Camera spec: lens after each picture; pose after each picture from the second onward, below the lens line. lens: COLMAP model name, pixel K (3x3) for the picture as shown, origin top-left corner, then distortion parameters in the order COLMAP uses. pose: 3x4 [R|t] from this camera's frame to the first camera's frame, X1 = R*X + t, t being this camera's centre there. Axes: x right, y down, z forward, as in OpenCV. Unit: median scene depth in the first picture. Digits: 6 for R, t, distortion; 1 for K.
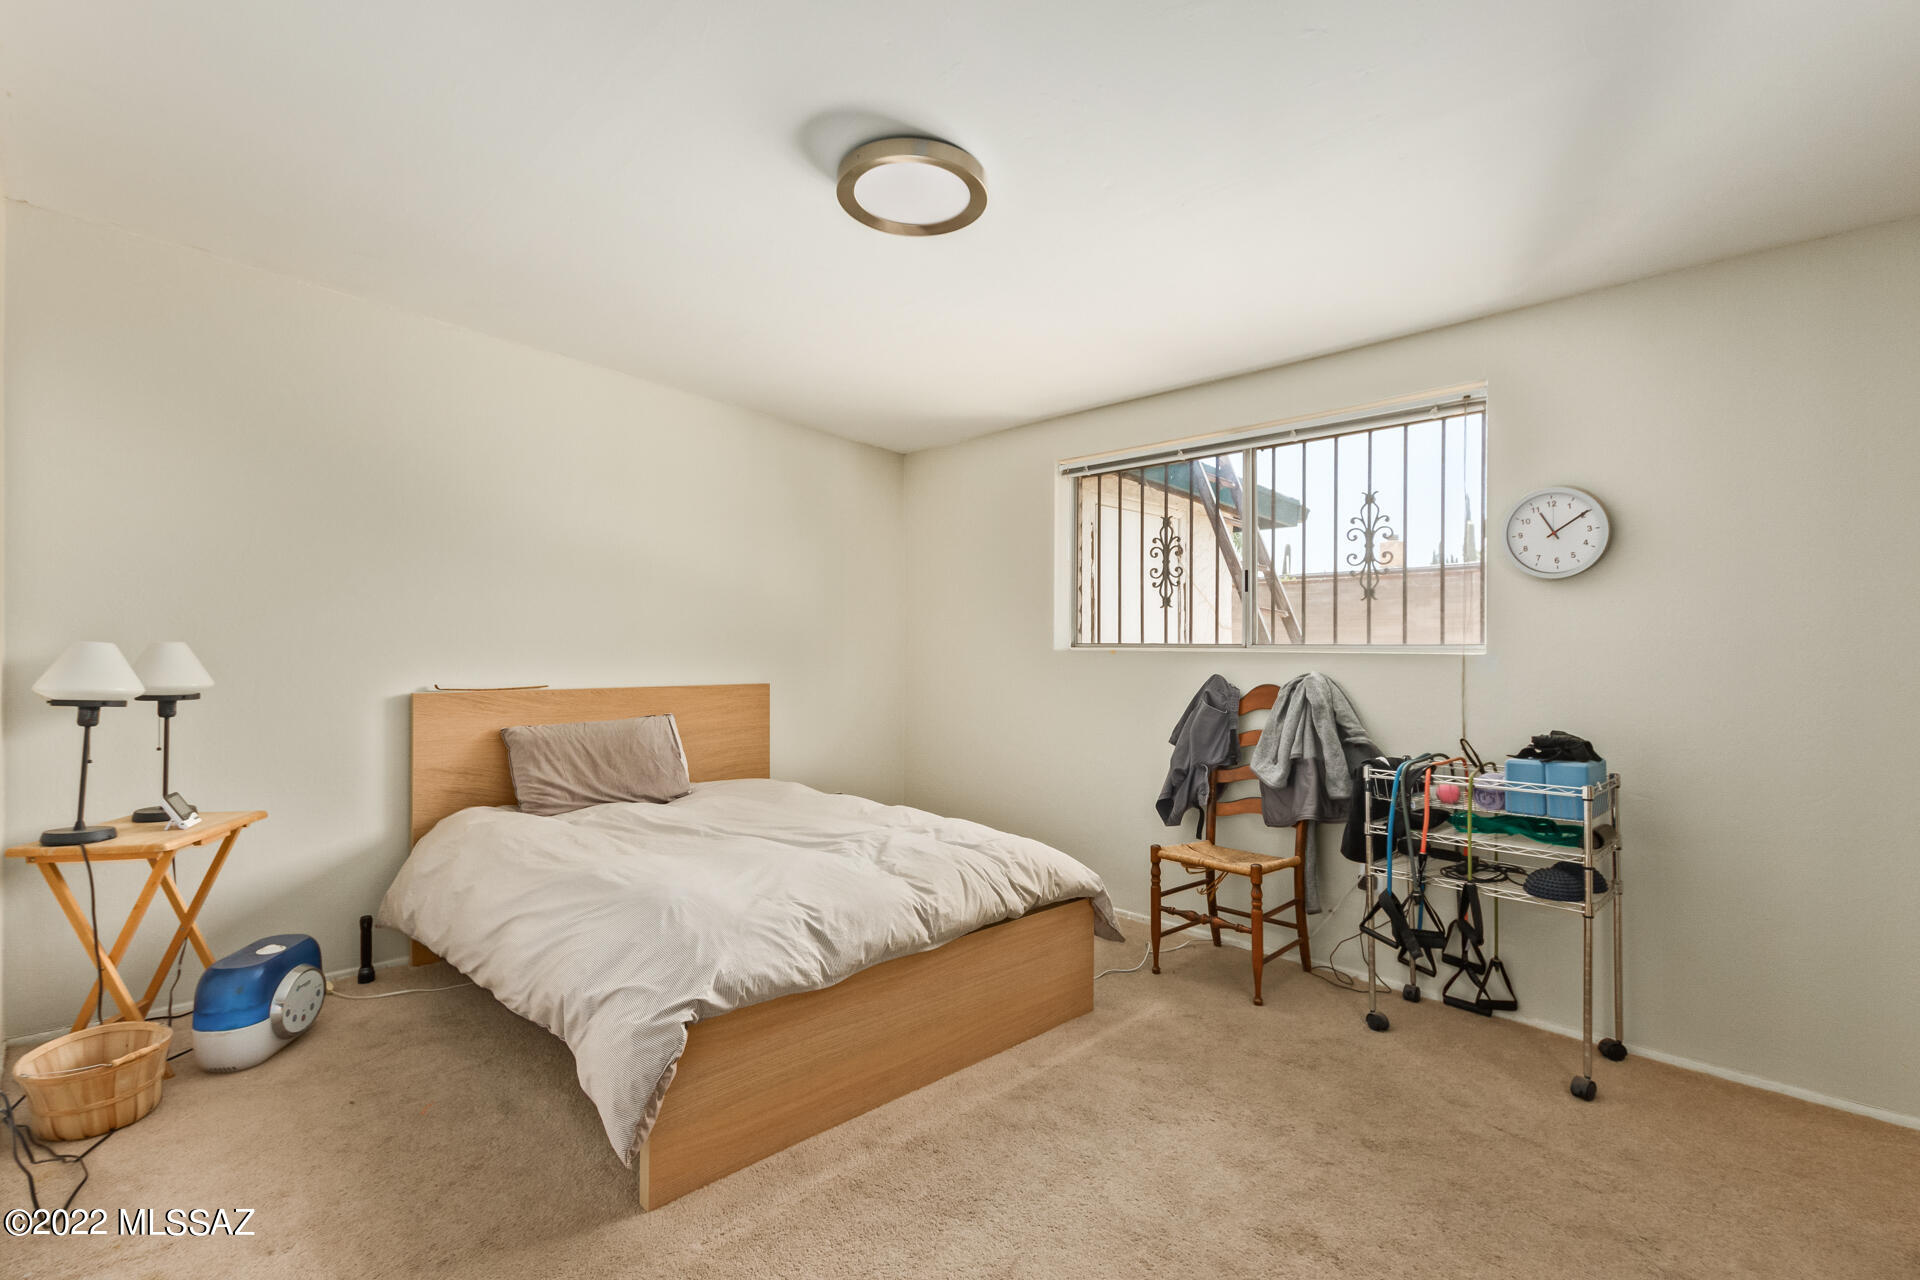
lens RADIAL K [[896.5, 0, 949.1], [0, 896.5, 643.5], [0, 0, 1]] dist [0.018645, -0.000325]
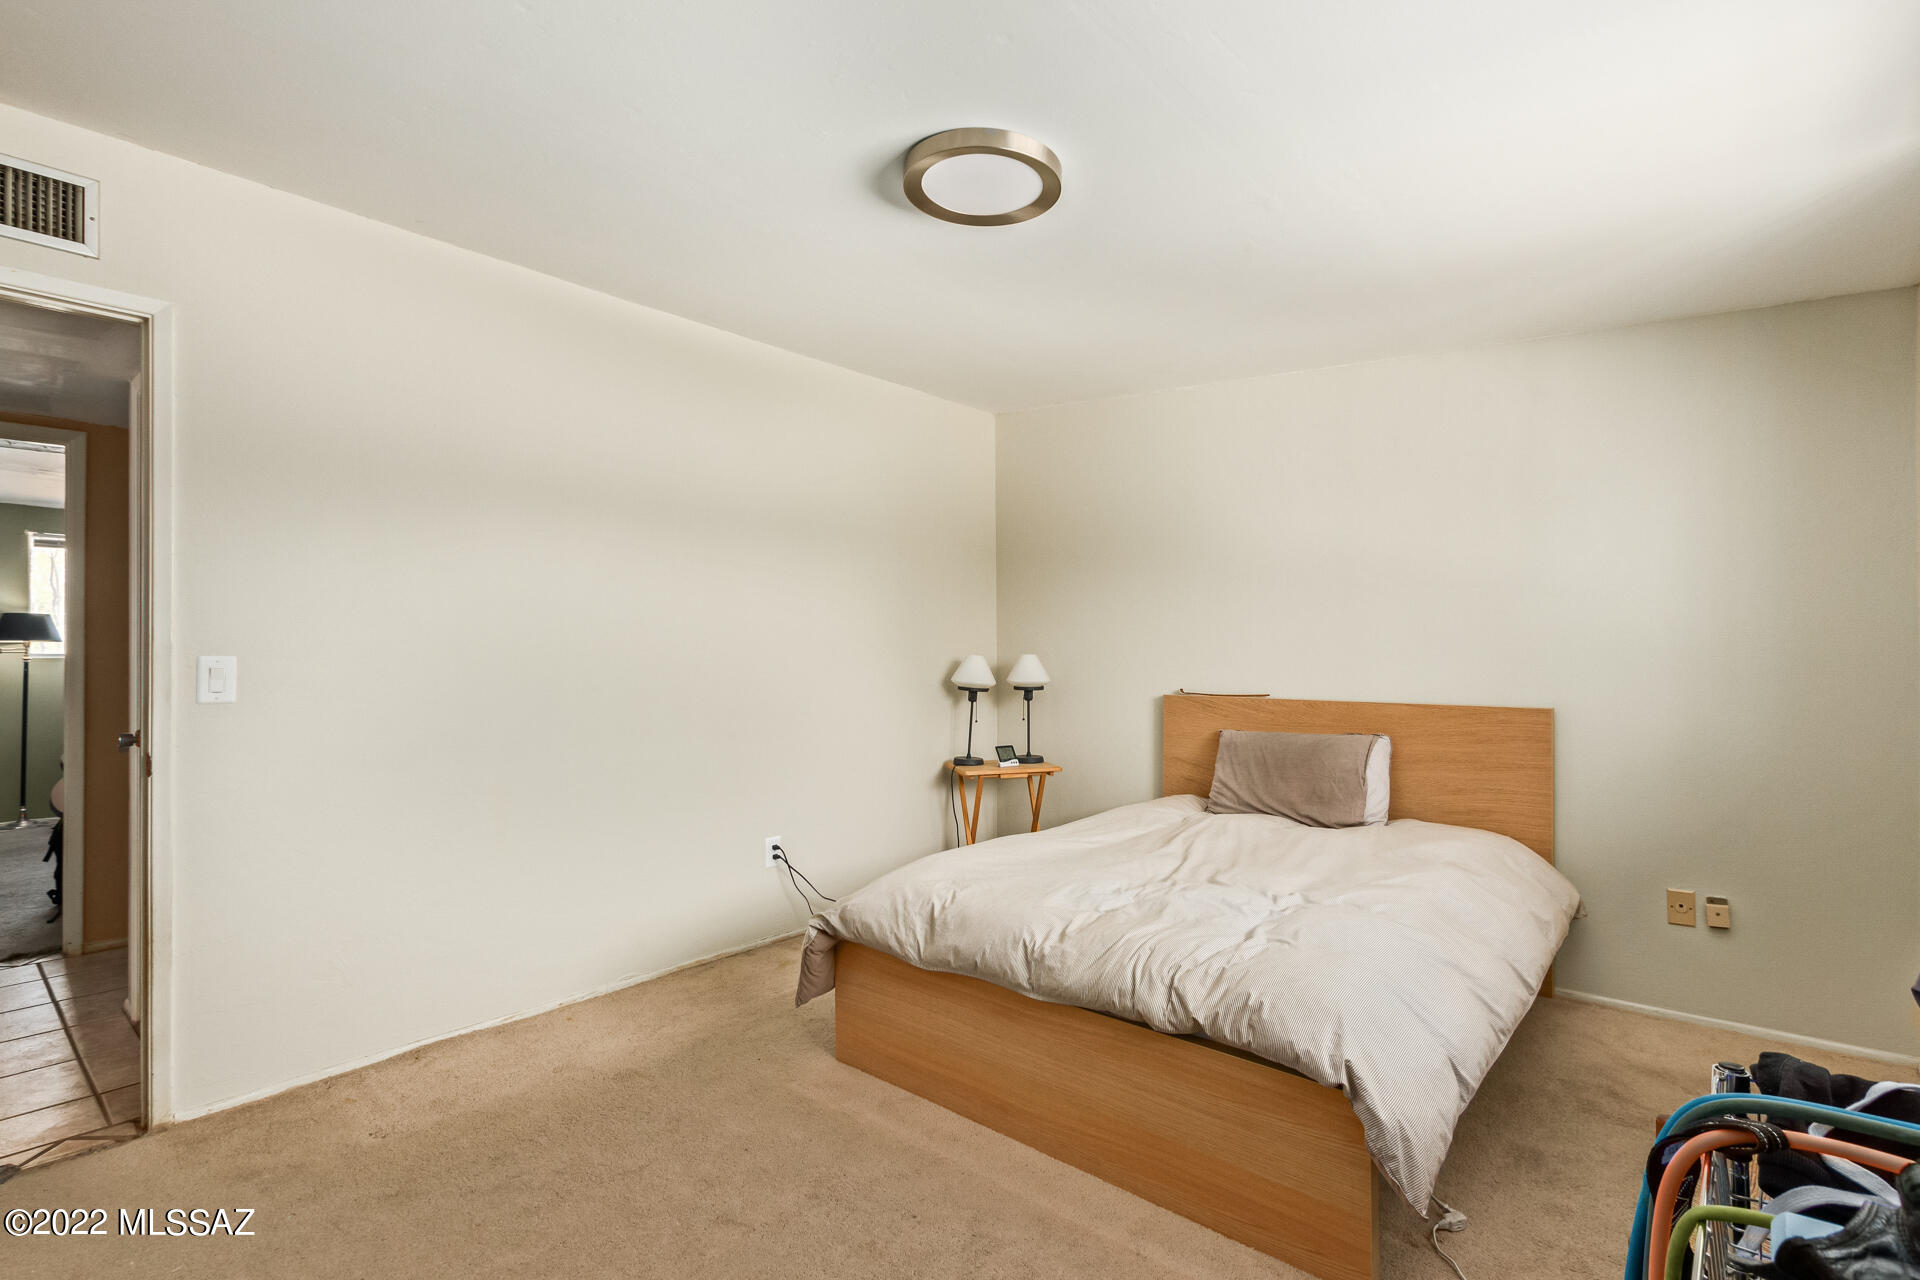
lens RADIAL K [[911.4, 0, 950.9], [0, 911.4, 641.9], [0, 0, 1]] dist [0.016871, 0.000647]
pose [[0.082694, -0.017220, -0.996426, 0.817670], [0.005447, 0.999844, -0.016827, 0.003041], [0.996560, -0.004036, 0.082774, 0.785728]]
